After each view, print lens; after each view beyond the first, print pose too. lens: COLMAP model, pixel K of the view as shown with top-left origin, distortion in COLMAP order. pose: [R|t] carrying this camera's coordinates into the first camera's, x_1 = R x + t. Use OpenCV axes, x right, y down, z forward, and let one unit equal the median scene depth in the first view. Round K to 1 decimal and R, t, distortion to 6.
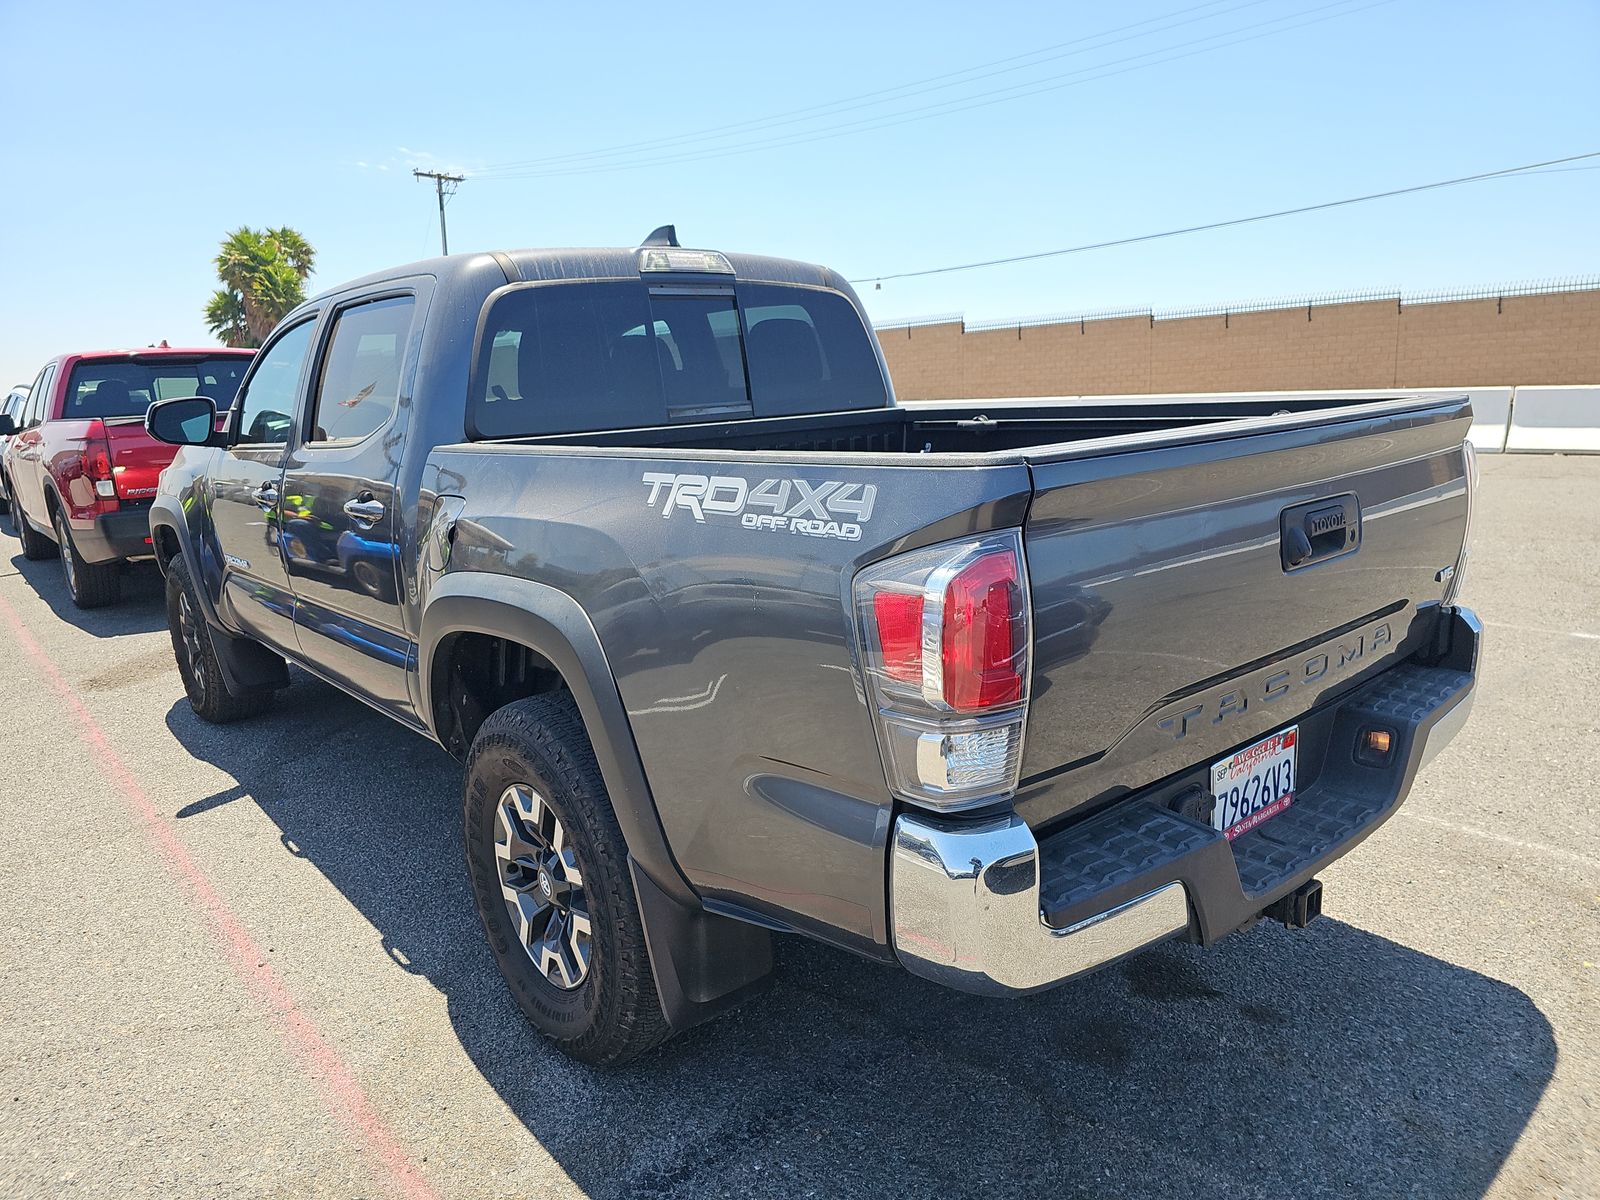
lens RADIAL K [[1057.9, 0, 790.9], [0, 1057.9, 616.0], [0, 0, 1]] dist [0.034981, -0.033159]
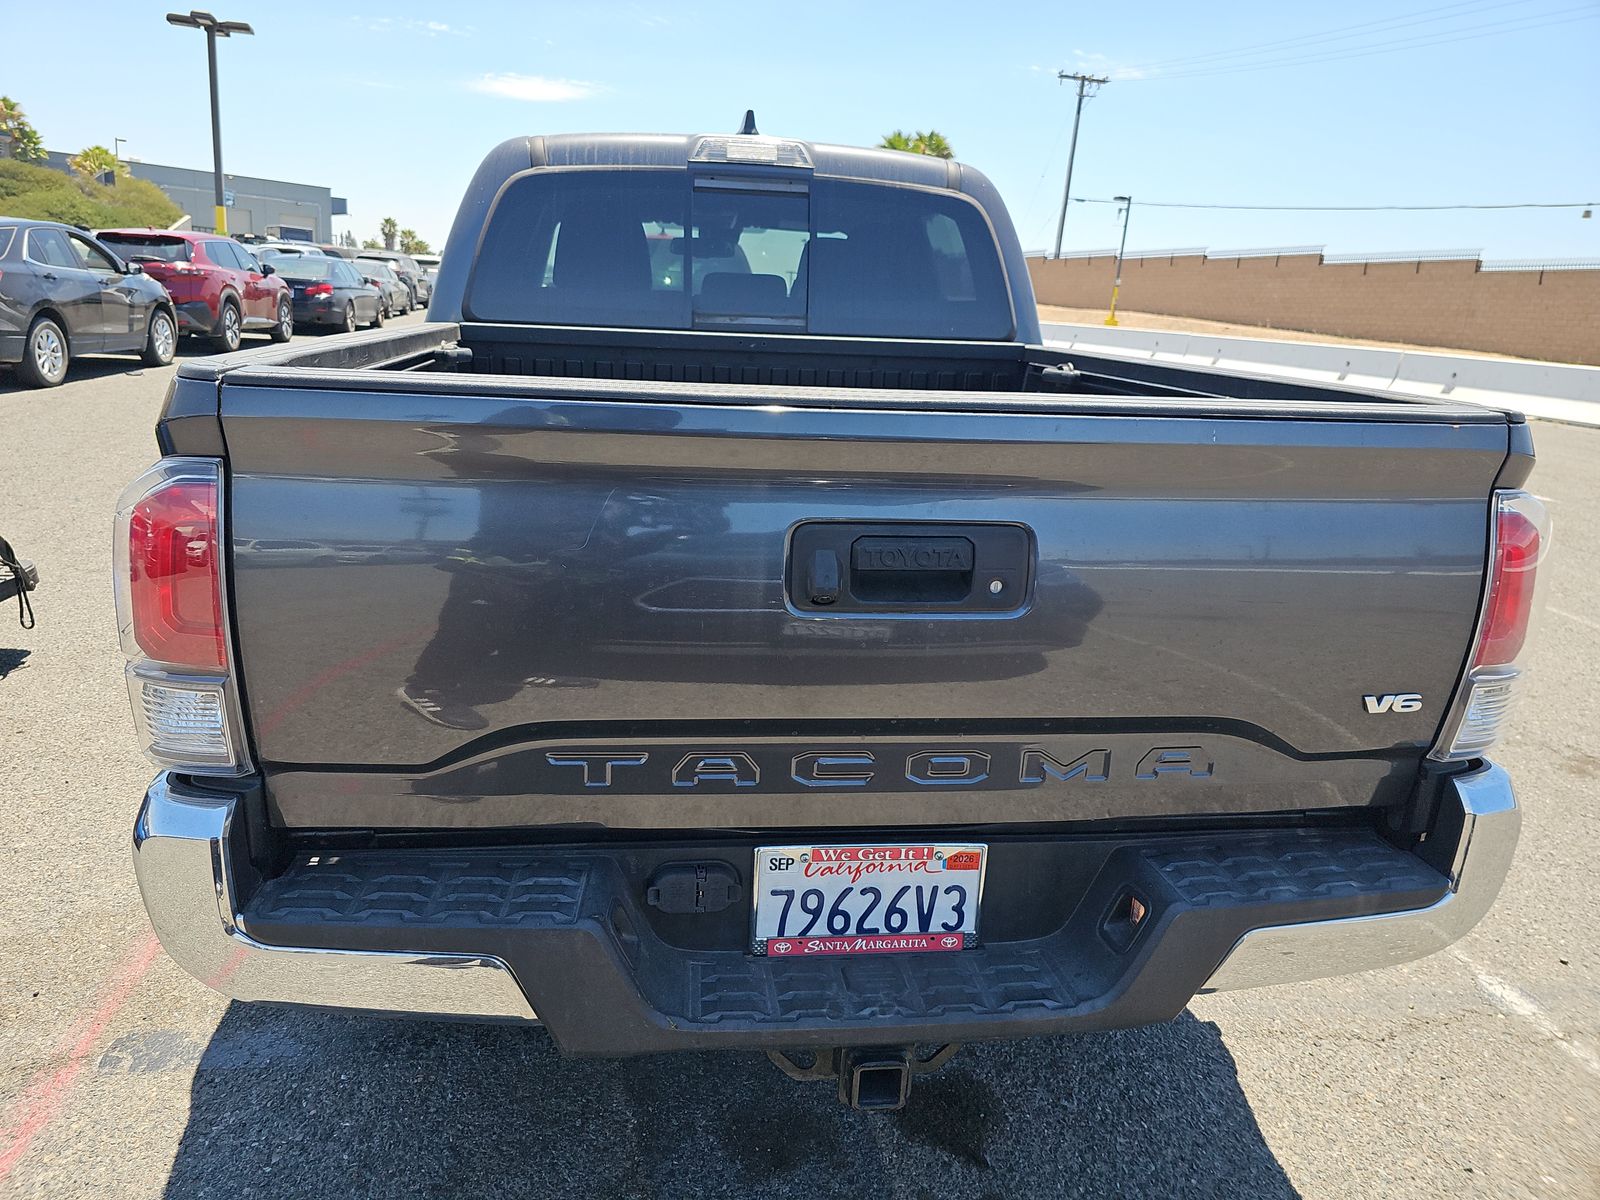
lens RADIAL K [[1057.9, 0, 776.6], [0, 1057.9, 598.1], [0, 0, 1]] dist [0.034981, -0.033159]
pose [[0.835322, 0.232402, -0.498224, 0.427796], [-0.201495, 0.972613, 0.115861, -0.067647], [0.511505, 0.003608, 0.859272, 0.216255]]
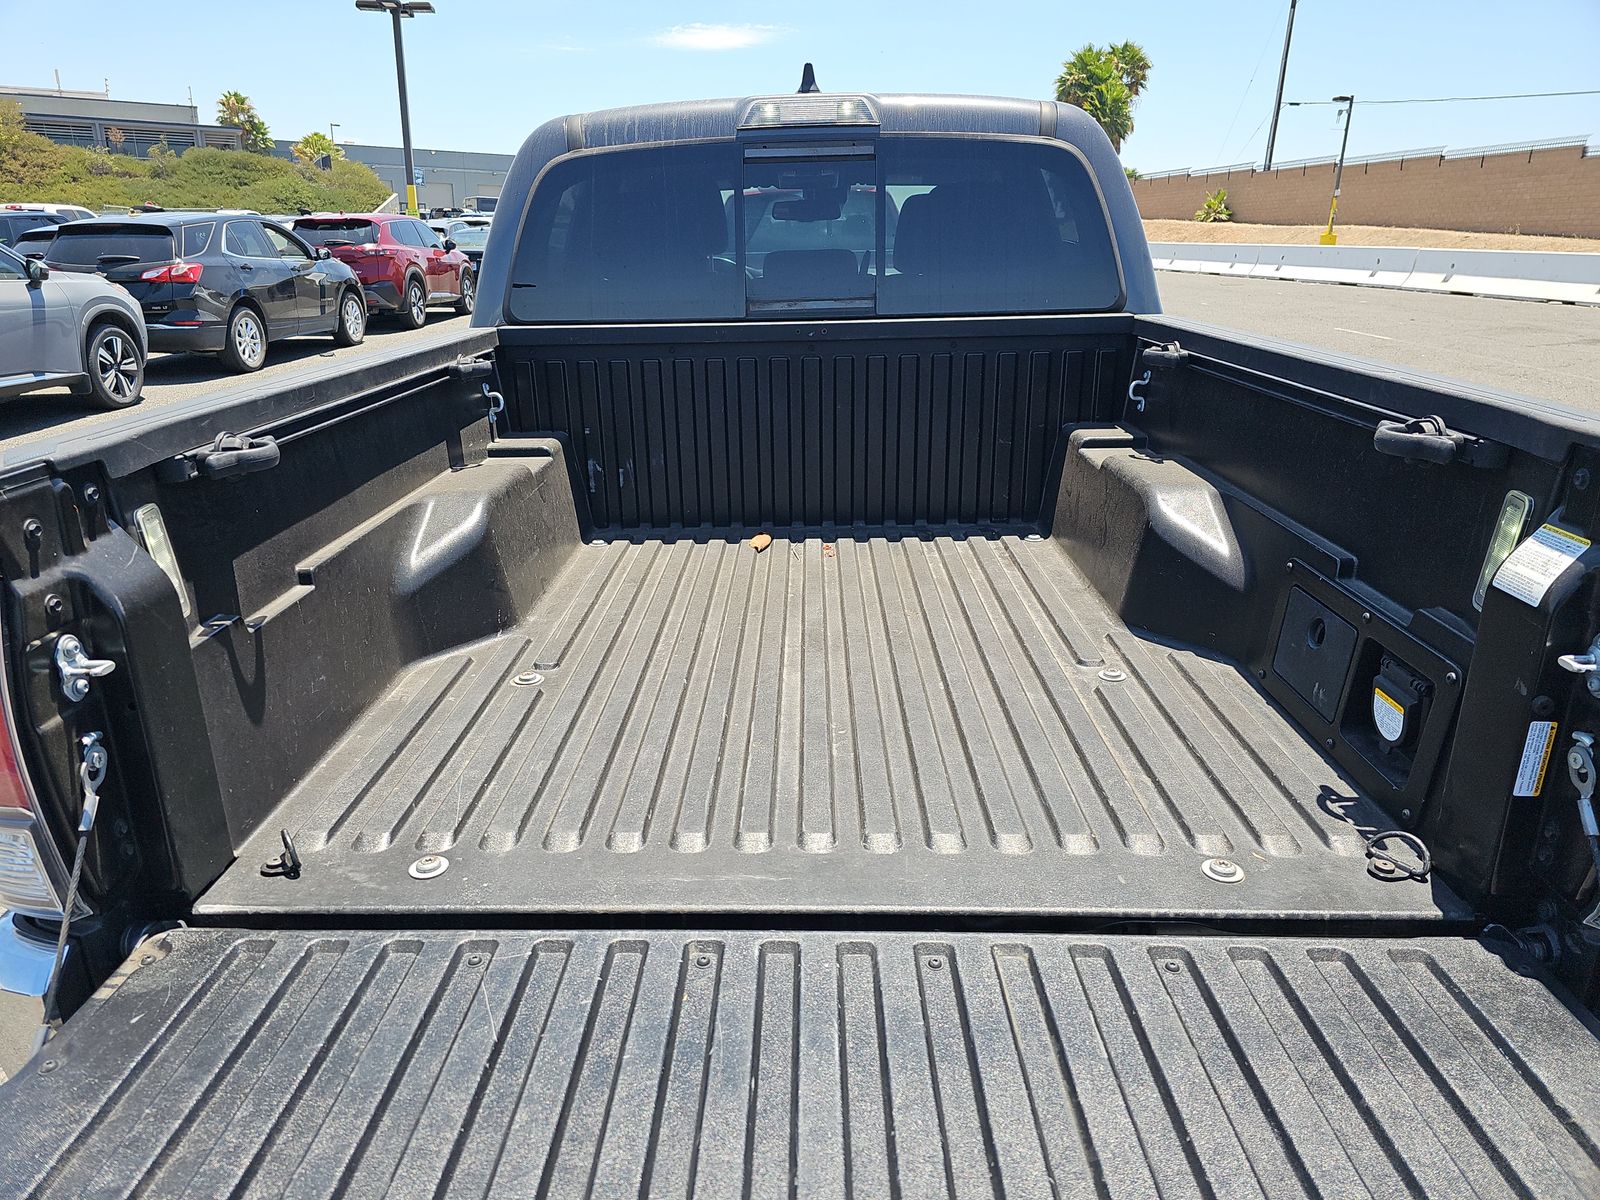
lens RADIAL K [[1057.9, 0, 784.4], [0, 1057.9, 594.2], [0, 0, 1]] dist [0.034981, -0.033159]
pose [[0.742493, 0.249340, -0.621718, 0.444254], [-0.163293, 0.967514, 0.193007, -0.124882], [0.649645, -0.041784, 0.759088, 0.338552]]
